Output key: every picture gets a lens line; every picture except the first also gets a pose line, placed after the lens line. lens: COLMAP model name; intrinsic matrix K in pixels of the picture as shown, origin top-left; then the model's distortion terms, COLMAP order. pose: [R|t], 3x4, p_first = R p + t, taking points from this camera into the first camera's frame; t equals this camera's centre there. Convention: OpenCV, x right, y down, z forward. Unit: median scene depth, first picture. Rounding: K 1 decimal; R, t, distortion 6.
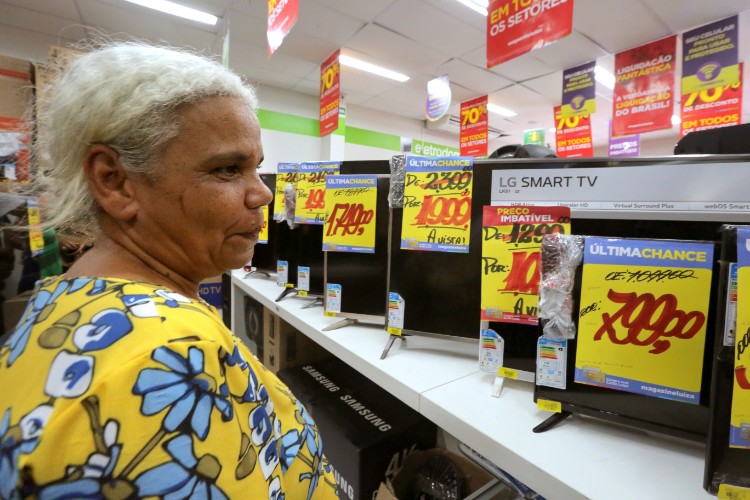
lens RADIAL K [[369.7, 0, 374.7], [0, 369.7, 236.2], [0, 0, 1]] dist [-0.001032, 0.000132]
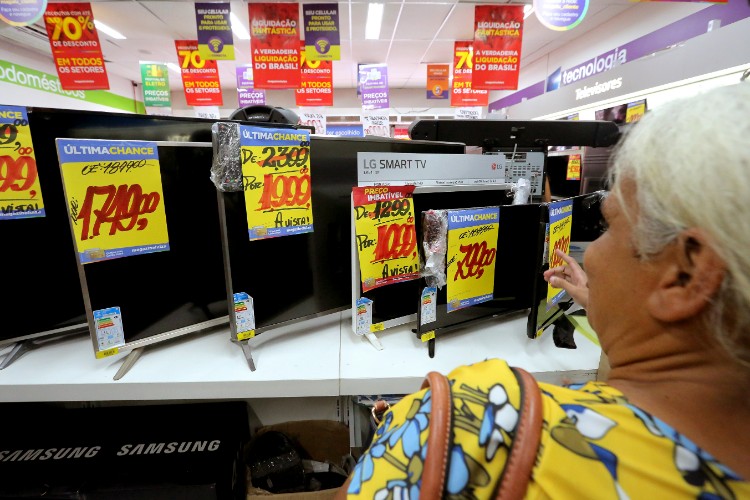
lens RADIAL K [[388.9, 0, 375.0], [0, 388.9, 250.0], [0, 0, 1]] dist [-0.020159, -0.000174]
pose [[0.532141, -0.215684, 0.818723, -0.506581], [0.061595, 0.974307, 0.216636, -0.119125], [-0.844412, -0.064851, 0.531754, 0.294795]]
